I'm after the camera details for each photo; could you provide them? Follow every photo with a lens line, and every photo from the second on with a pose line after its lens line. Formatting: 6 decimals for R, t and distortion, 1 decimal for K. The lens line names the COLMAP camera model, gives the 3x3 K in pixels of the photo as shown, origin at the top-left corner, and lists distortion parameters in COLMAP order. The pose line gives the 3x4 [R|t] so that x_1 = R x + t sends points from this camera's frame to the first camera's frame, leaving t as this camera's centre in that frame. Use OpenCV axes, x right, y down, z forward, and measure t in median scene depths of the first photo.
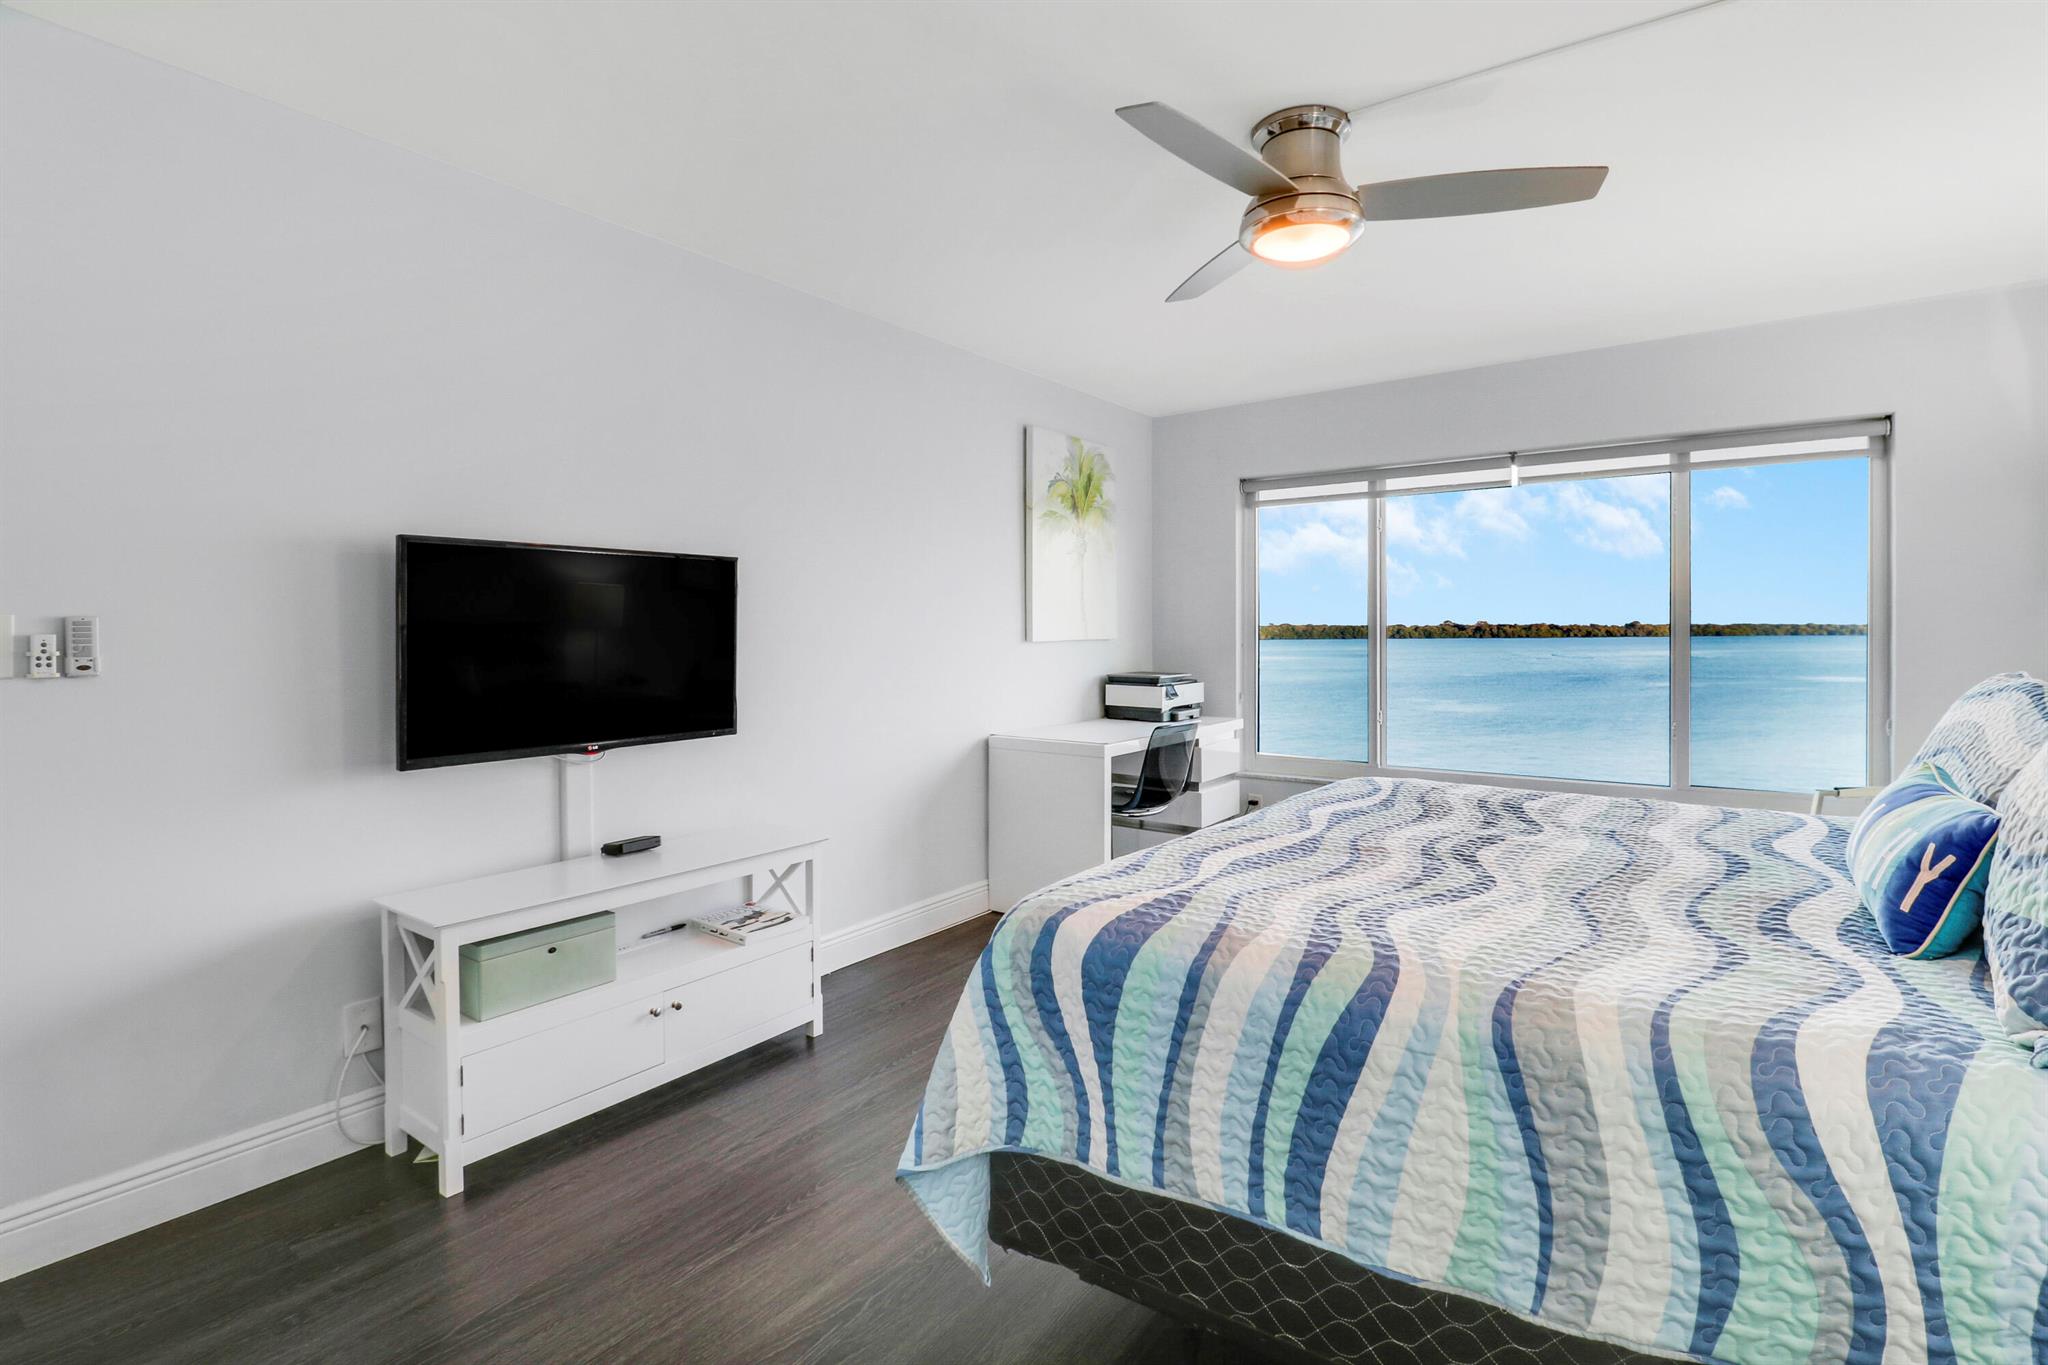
lens RADIAL K [[952.6, 0, 1016.5], [0, 952.6, 694.8], [0, 0, 1]] dist [0.001692, -0.012836]
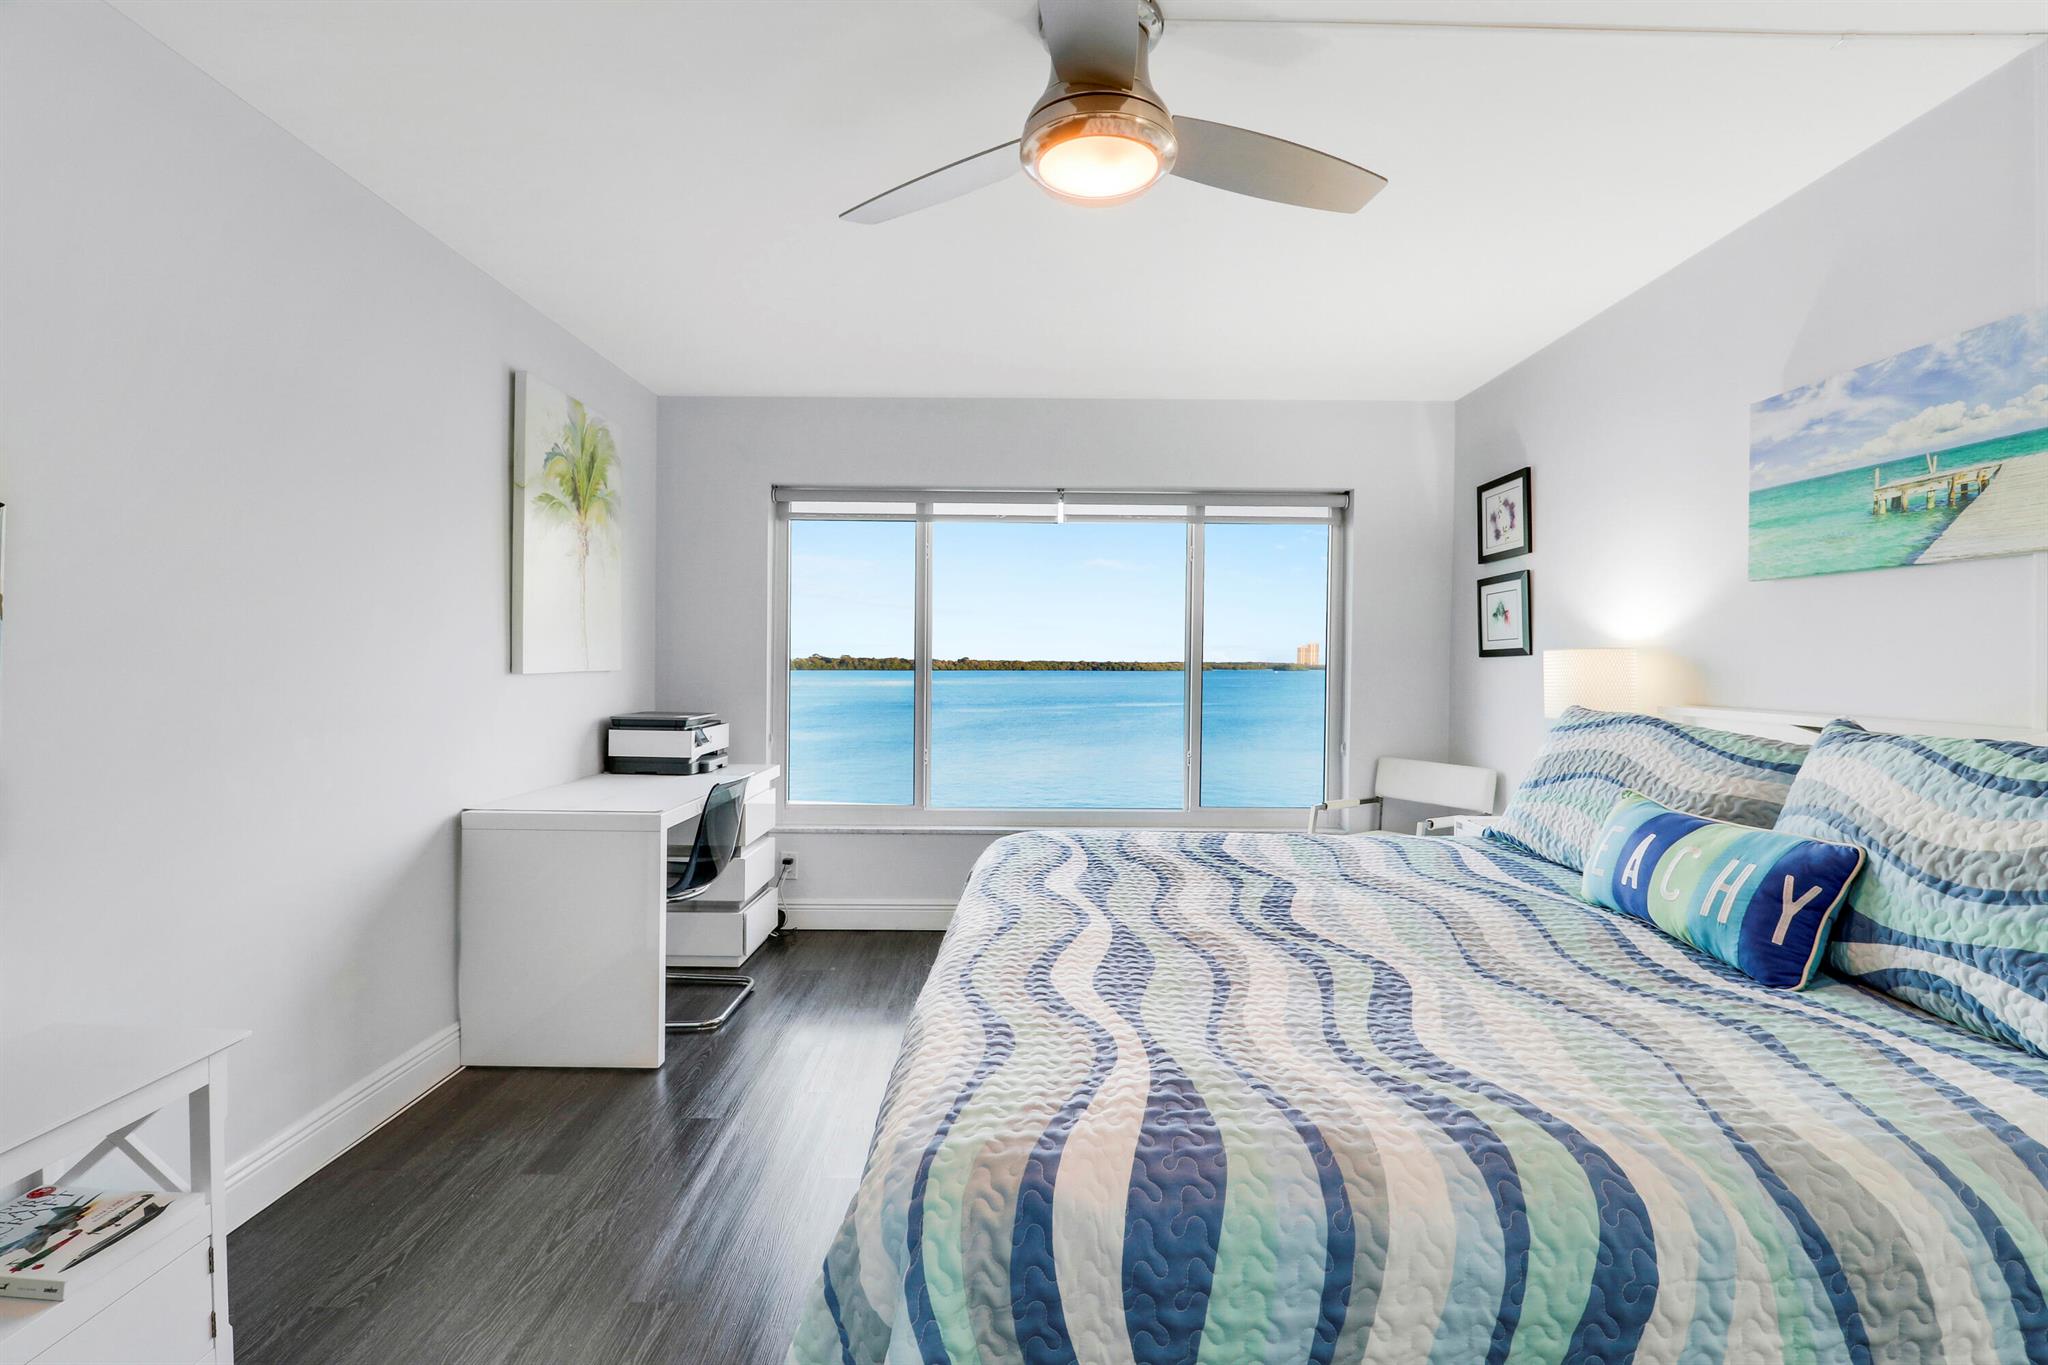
lens RADIAL K [[952.6, 0, 1016.5], [0, 952.6, 694.8], [0, 0, 1]] dist [0.001692, -0.012836]
pose [[0.803455, -0.007630, 0.595317, -0.126946], [0.026963, 0.999358, -0.023581, -0.015099], [-0.594755, 0.034998, 0.803145, 0.239768]]
